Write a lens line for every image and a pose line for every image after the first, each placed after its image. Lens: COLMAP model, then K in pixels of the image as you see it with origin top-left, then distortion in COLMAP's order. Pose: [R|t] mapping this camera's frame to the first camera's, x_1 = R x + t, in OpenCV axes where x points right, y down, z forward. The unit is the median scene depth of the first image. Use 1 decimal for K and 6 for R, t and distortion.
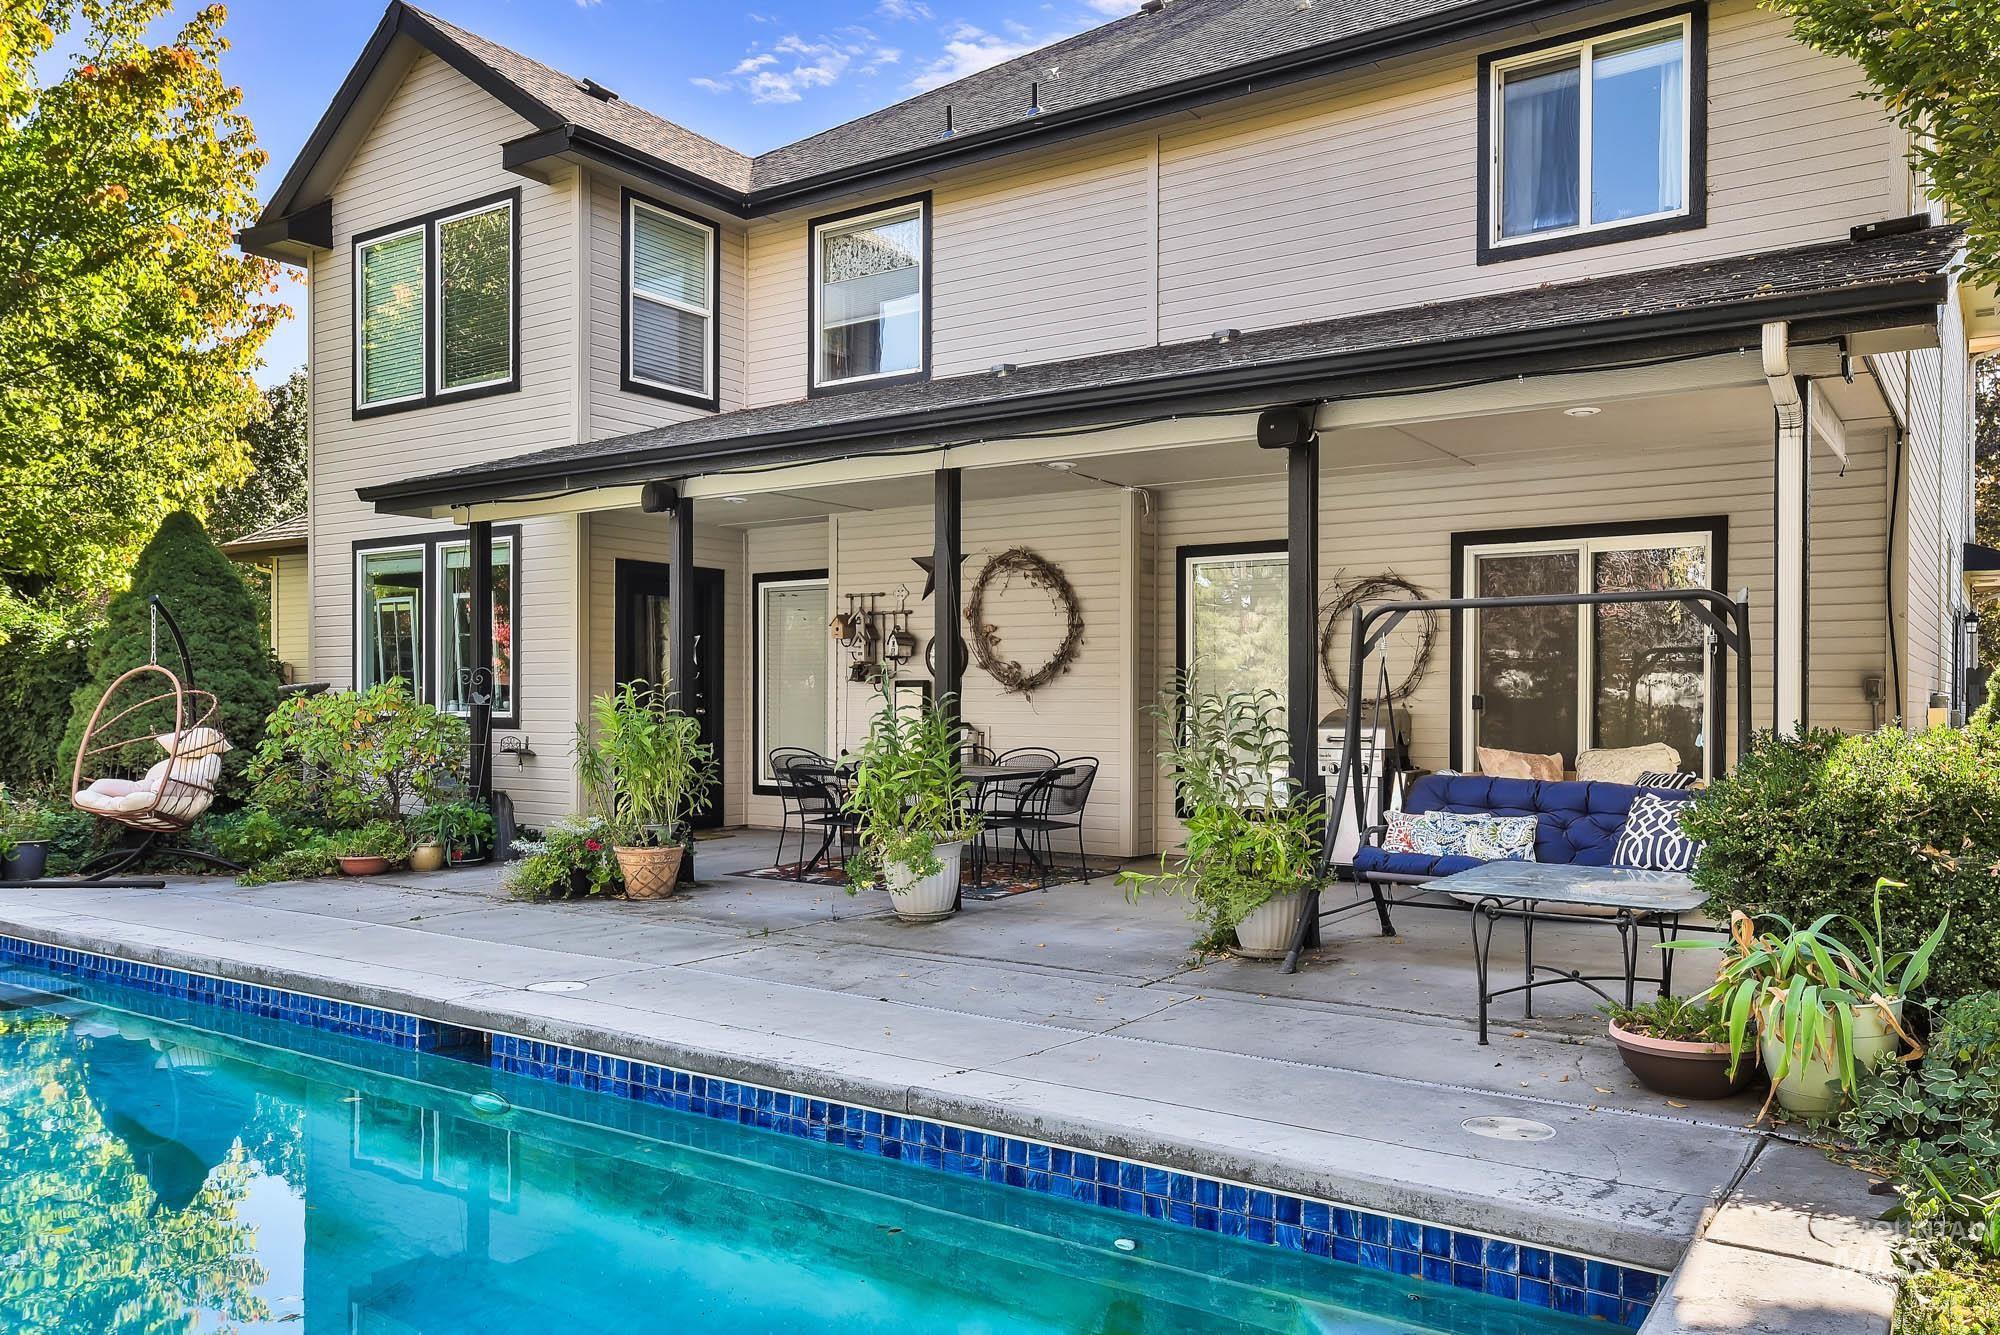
lens RADIAL K [[1491.3, 0, 1010.3], [0, 1491.3, 722.1], [0, 0, 1]] dist [0.026870, 0.001344]
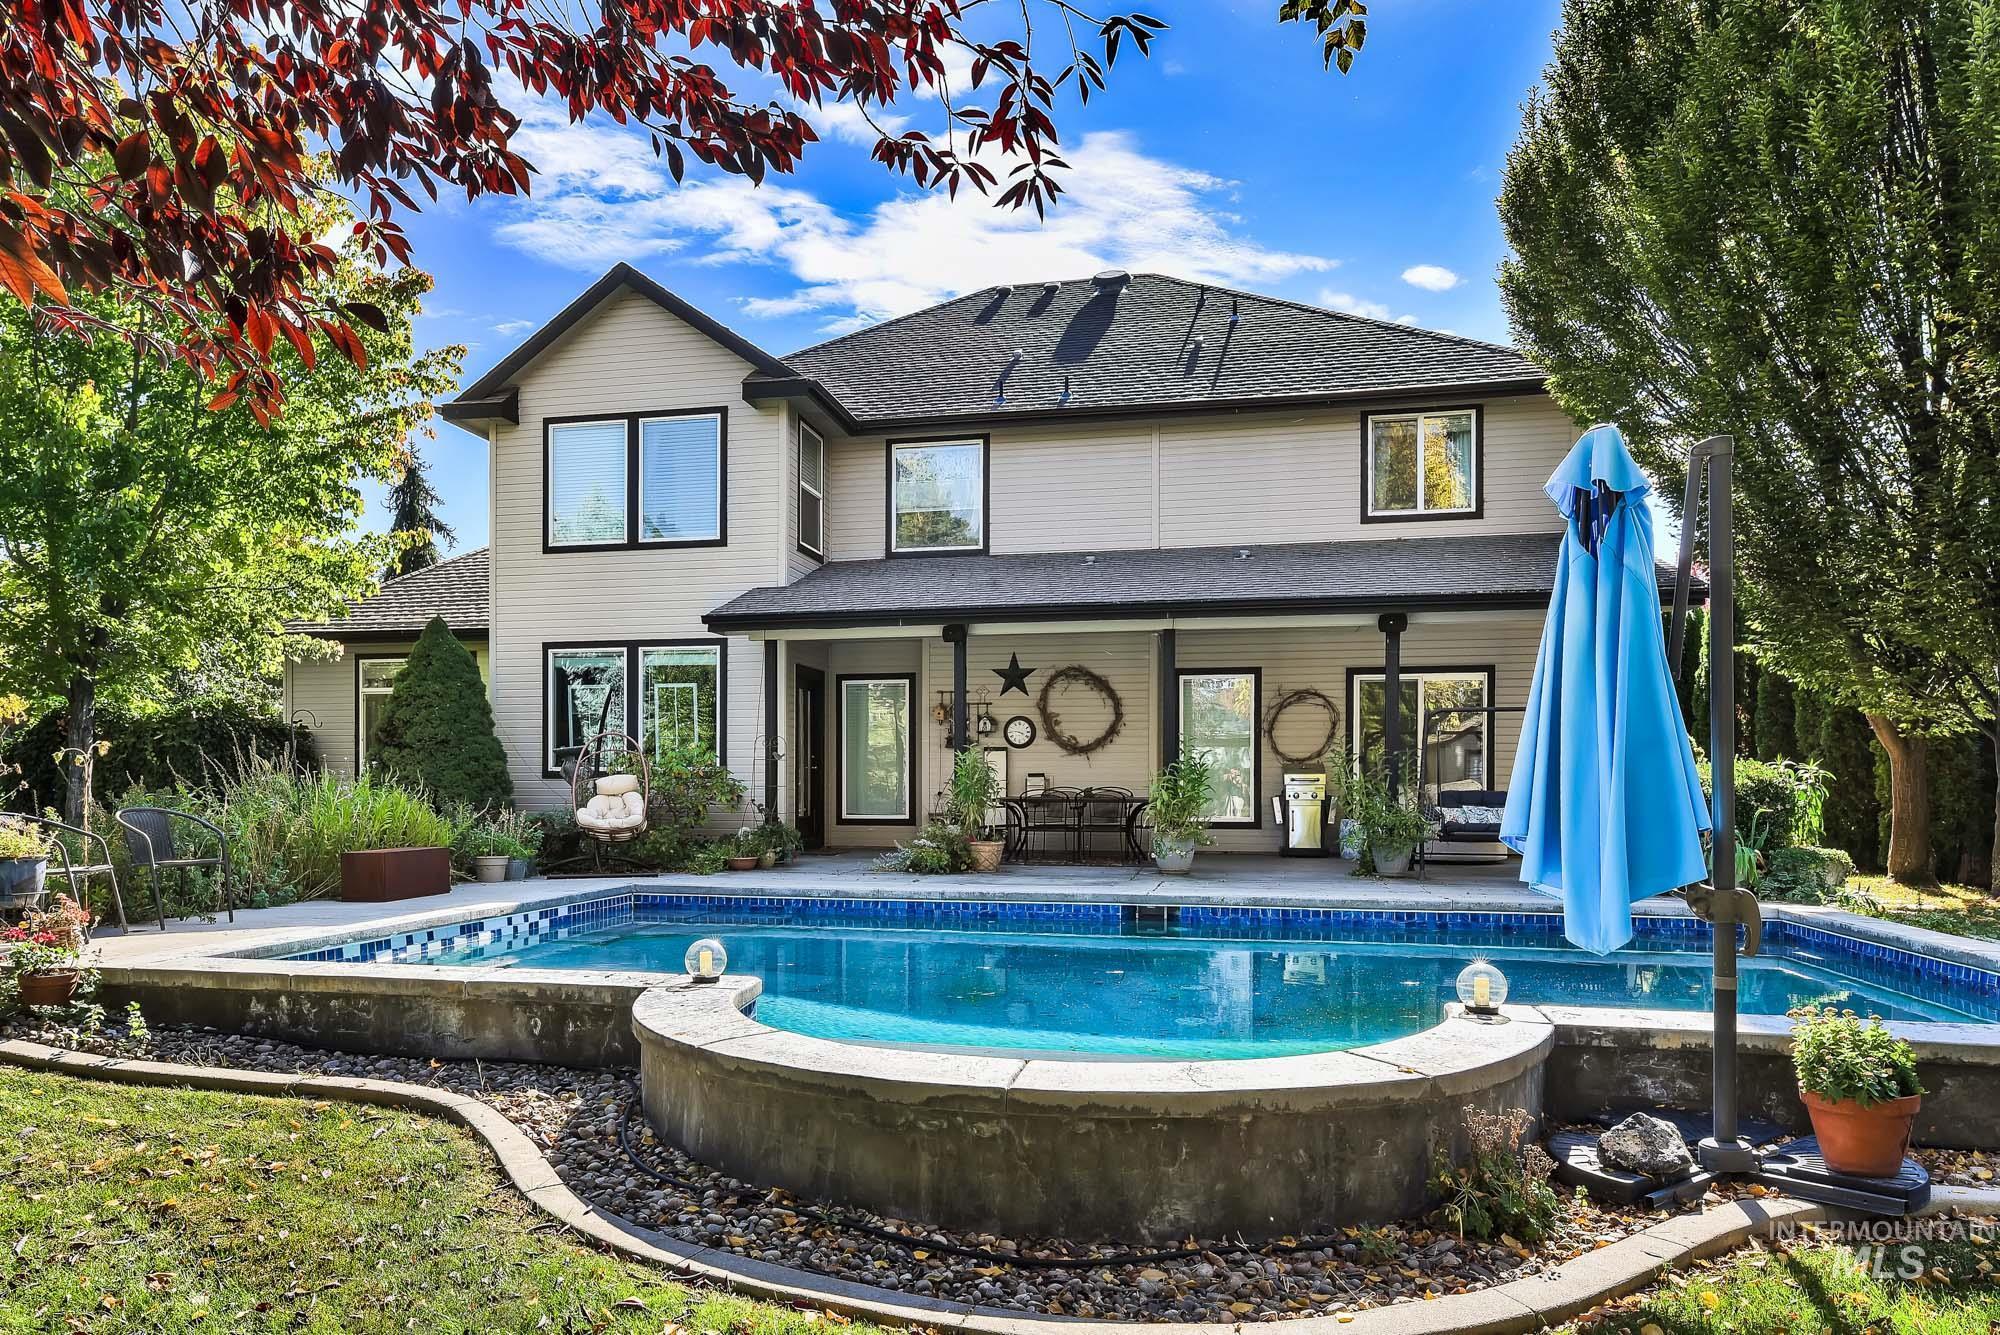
lens RADIAL K [[1293.2, 0, 990.6], [0, 1293.2, 787.3], [0, 0, 1]] dist [0.041075, 0.000082]
pose [[0.938011, -0.004824, 0.346572, -0.587693], [0.006067, 0.999978, -0.002501, 0.019433], [-0.346552, 0.004449, 0.938020, -0.302089]]
